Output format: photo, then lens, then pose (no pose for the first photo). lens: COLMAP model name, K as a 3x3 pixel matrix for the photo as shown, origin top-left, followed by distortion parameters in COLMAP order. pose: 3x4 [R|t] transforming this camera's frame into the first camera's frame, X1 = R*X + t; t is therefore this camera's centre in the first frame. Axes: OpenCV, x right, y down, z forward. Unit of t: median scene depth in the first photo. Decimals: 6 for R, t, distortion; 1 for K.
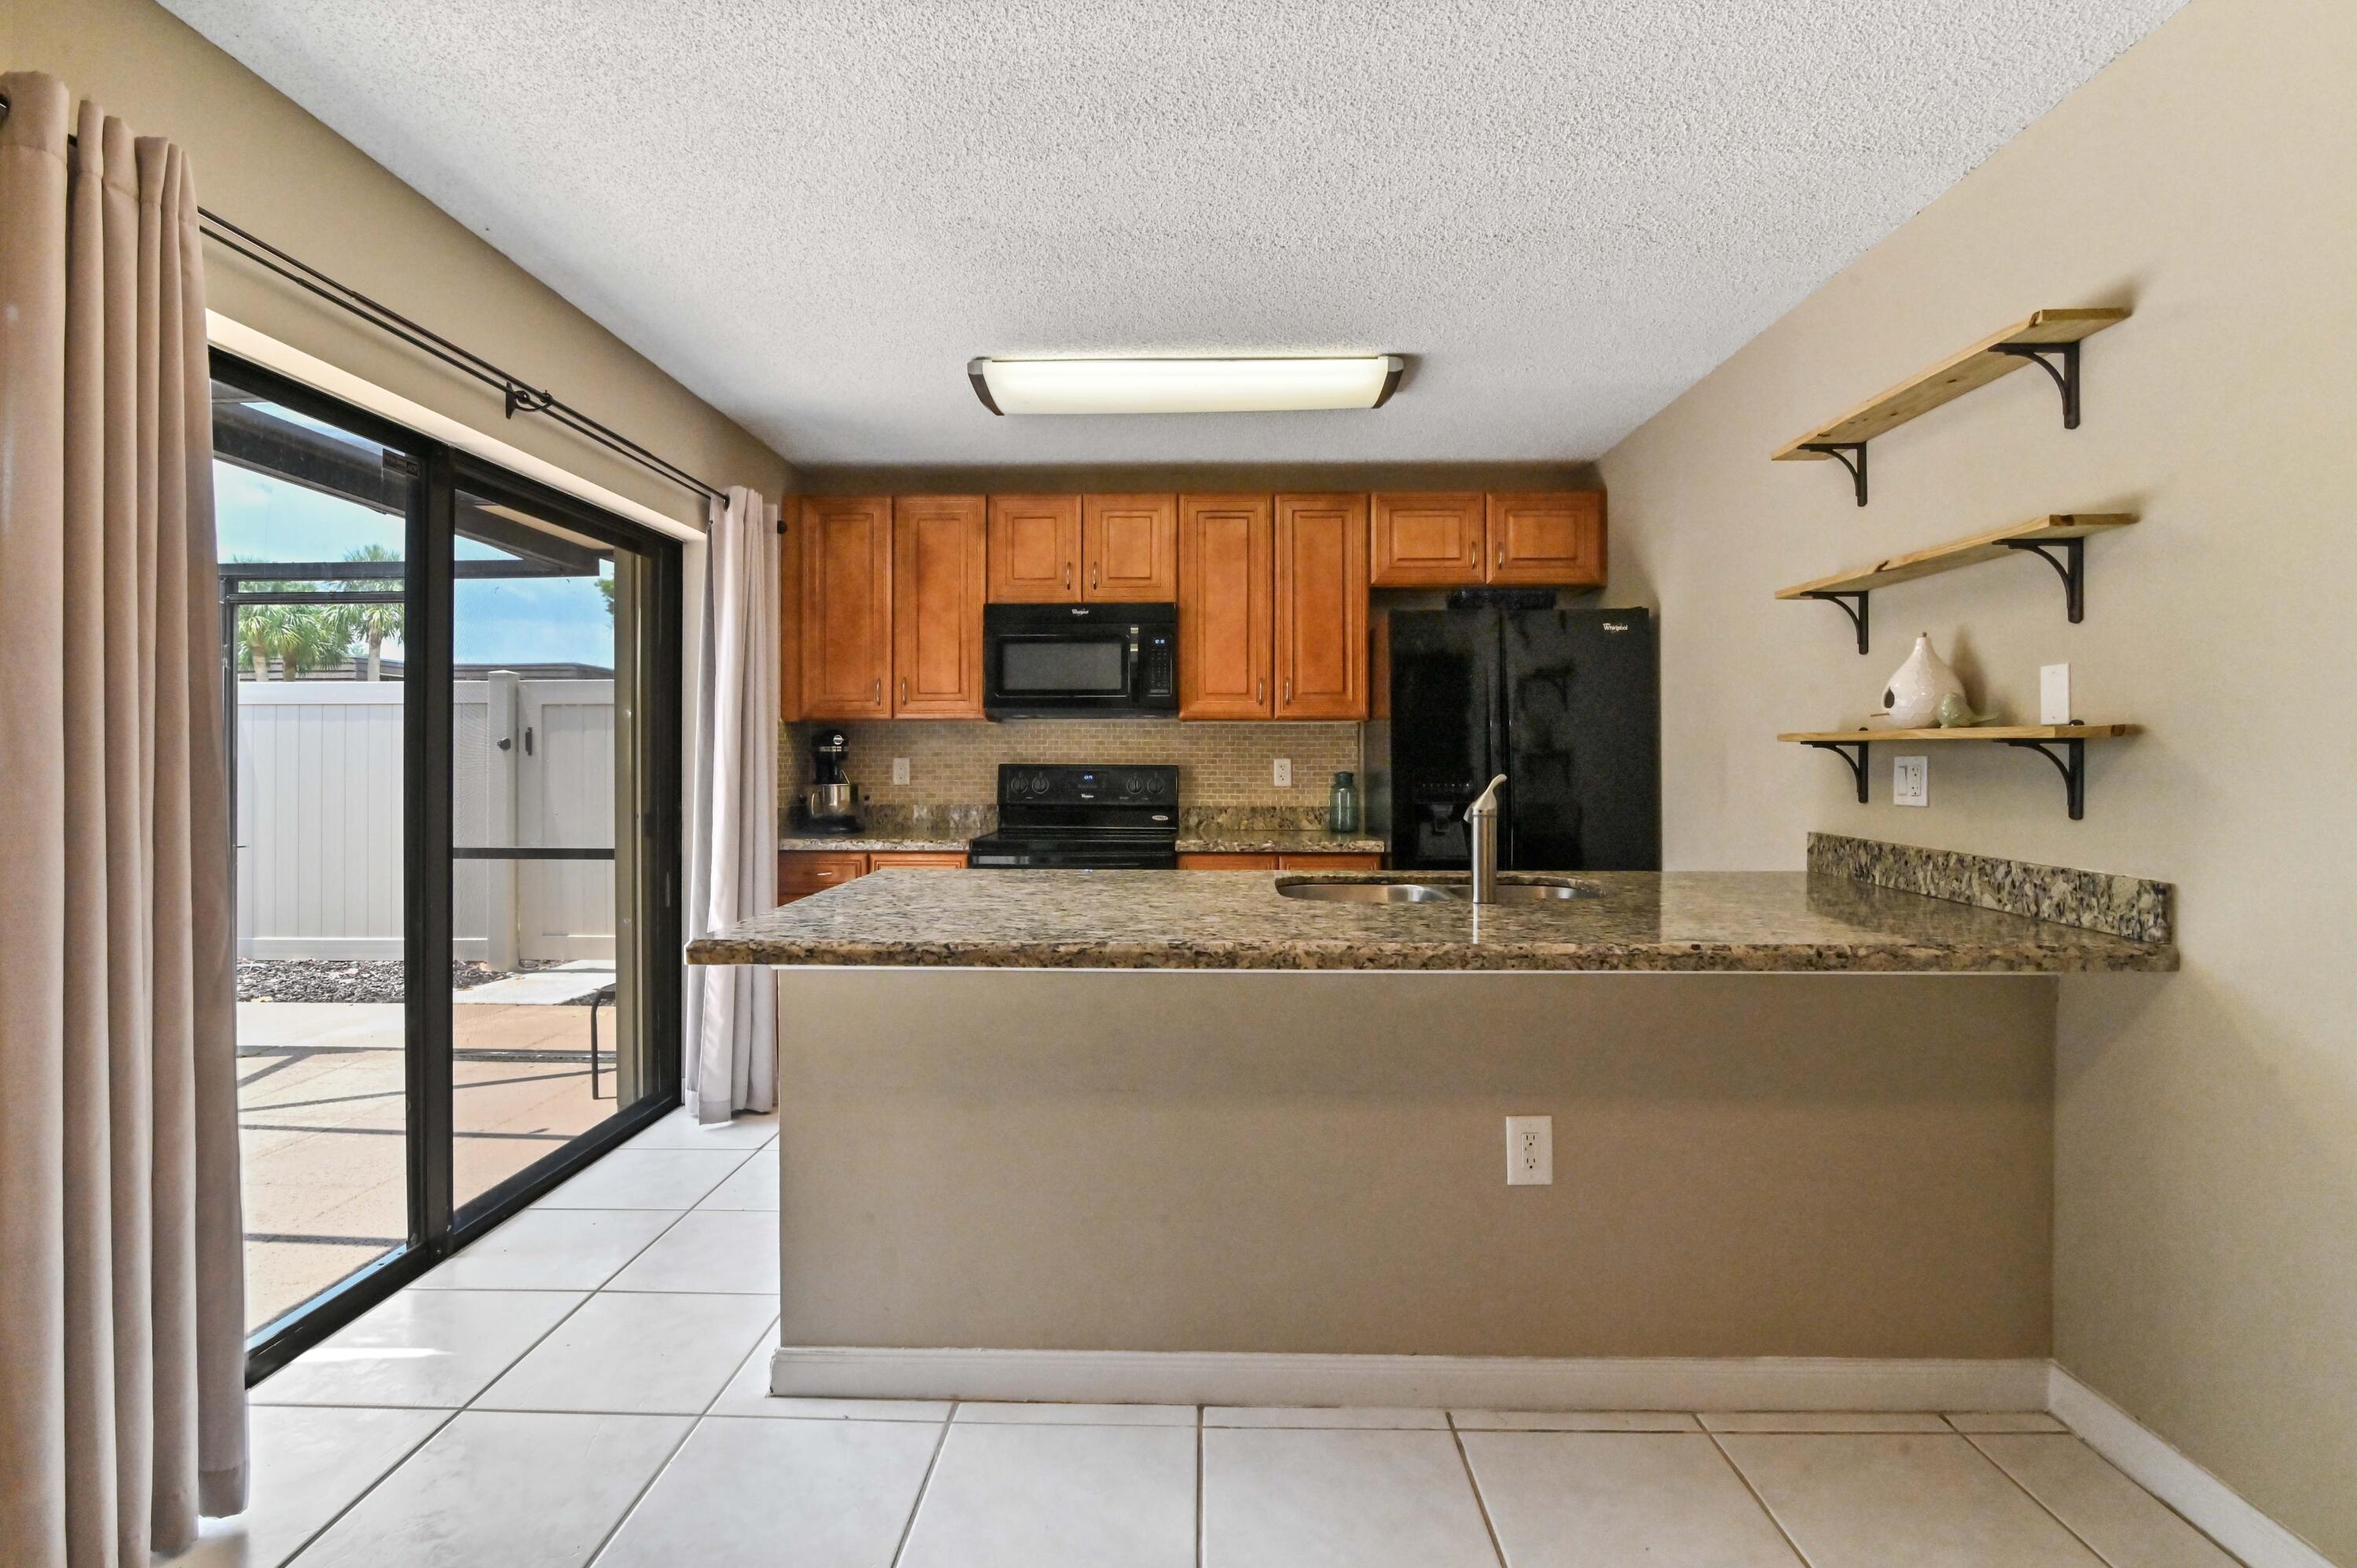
lens RADIAL K [[1093.3, 0, 1180.7], [0, 1093.3, 755.4], [0, 0, 1]] dist [-0.016894, -0.000141]
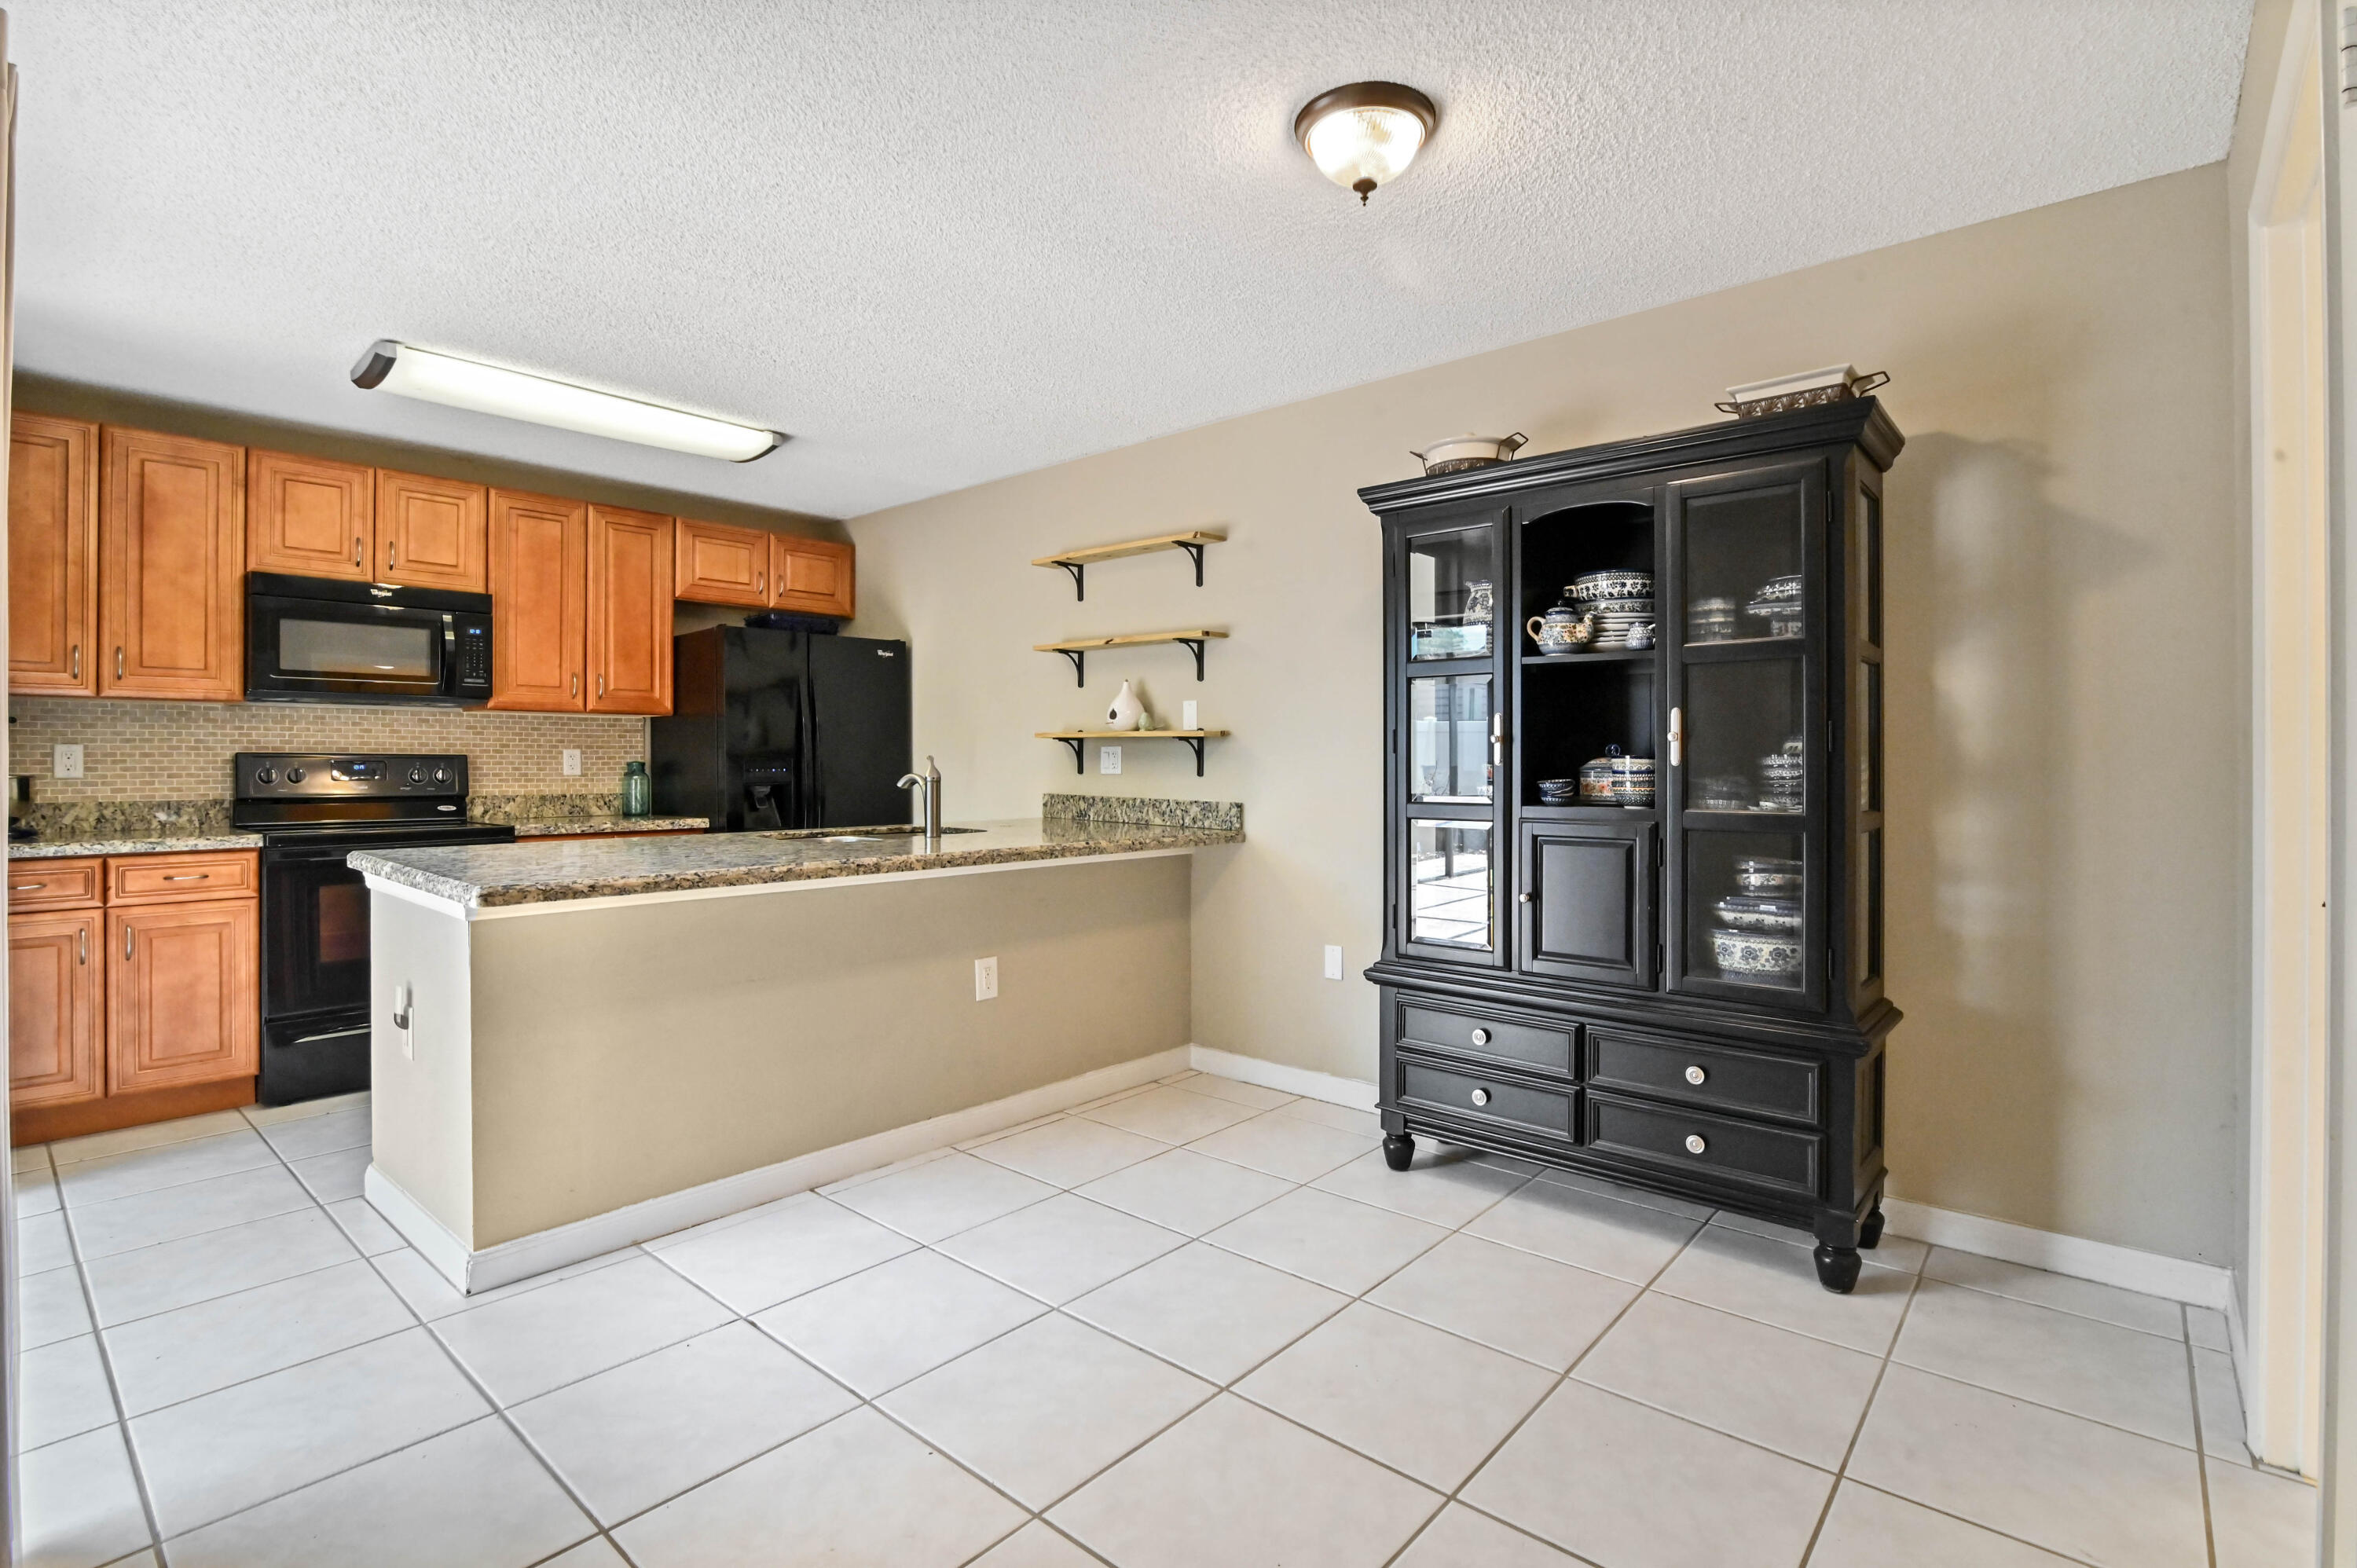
lens RADIAL K [[1093.3, 0, 1180.7], [0, 1093.3, 755.4], [0, 0, 1]] dist [-0.016894, -0.000141]
pose [[0.641099, 0.003887, 0.767448, -0.557276], [-0.002531, 0.999992, -0.002951, 0.017731], [-0.767454, -0.000051, 0.641104, -0.216747]]
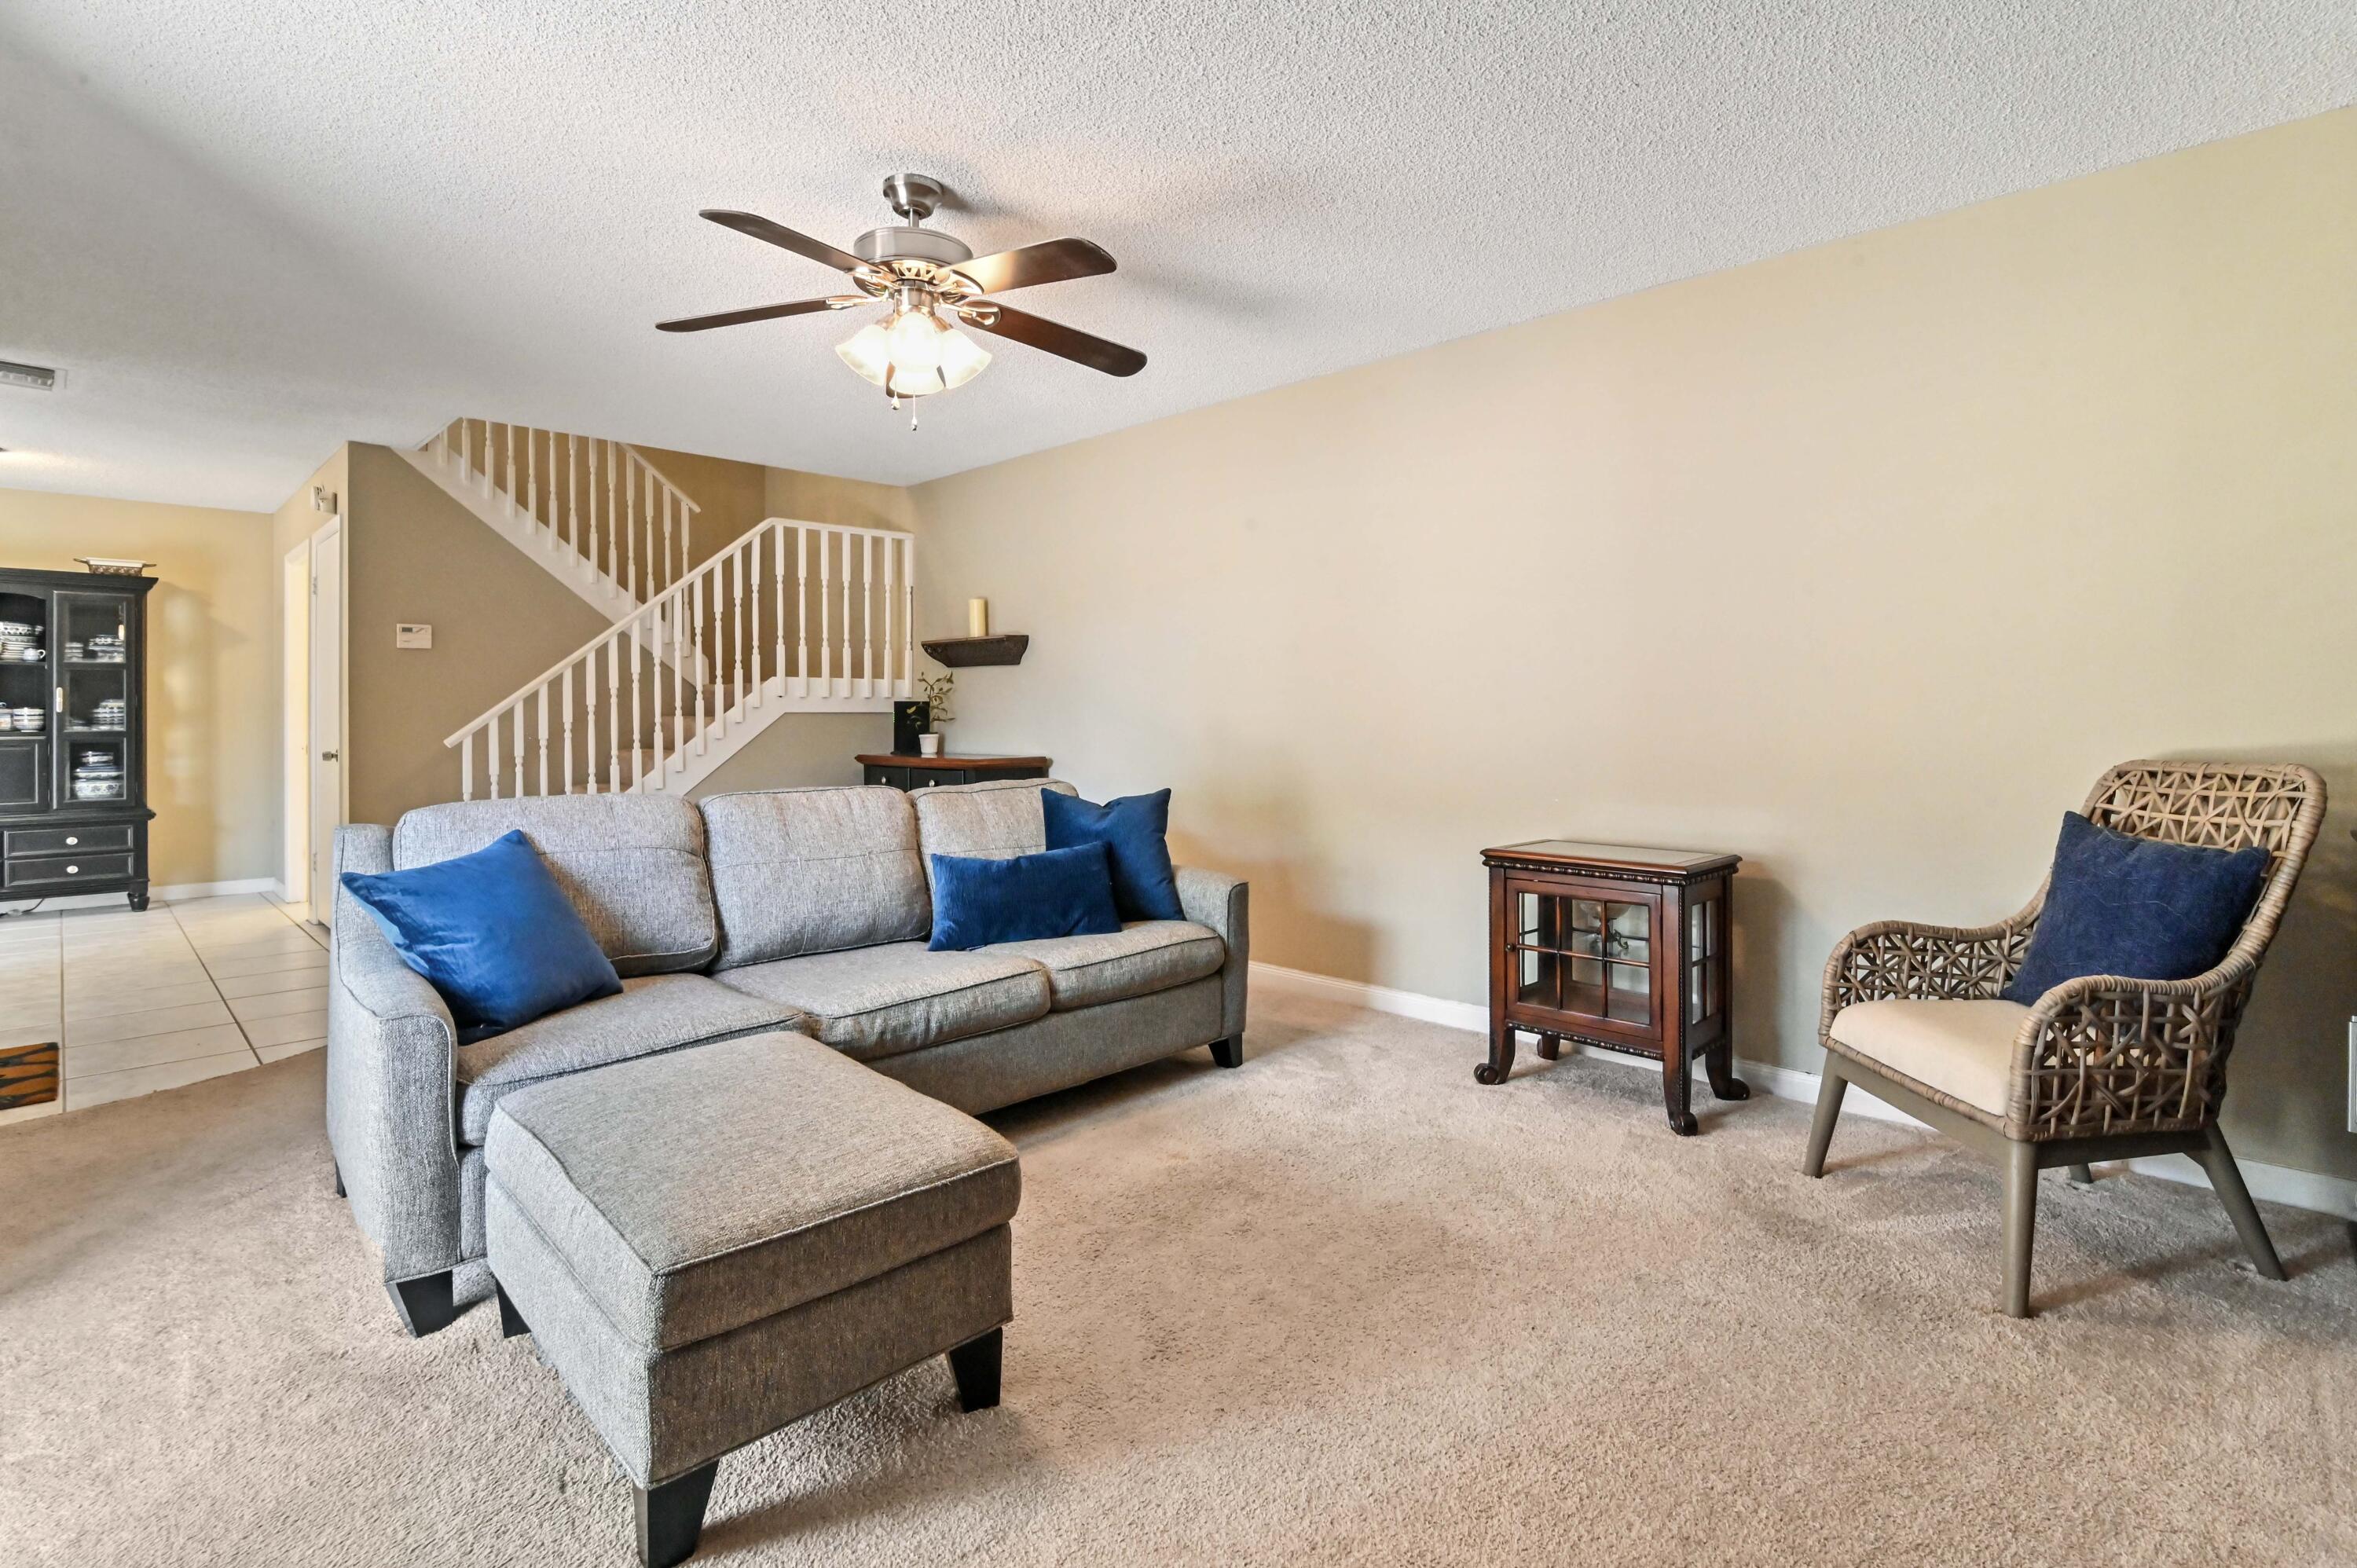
lens RADIAL K [[1122.9, 0, 1182.9], [0, 1122.9, 716.6], [0, 0, 1]] dist [-0.014085, 0.000020]
pose [[-0.716046, -0.002591, 0.698048, -2.597538], [0.001348, 0.999986, 0.005095, 0.022615], [-0.698051, 0.004589, -0.716033, 0.050661]]
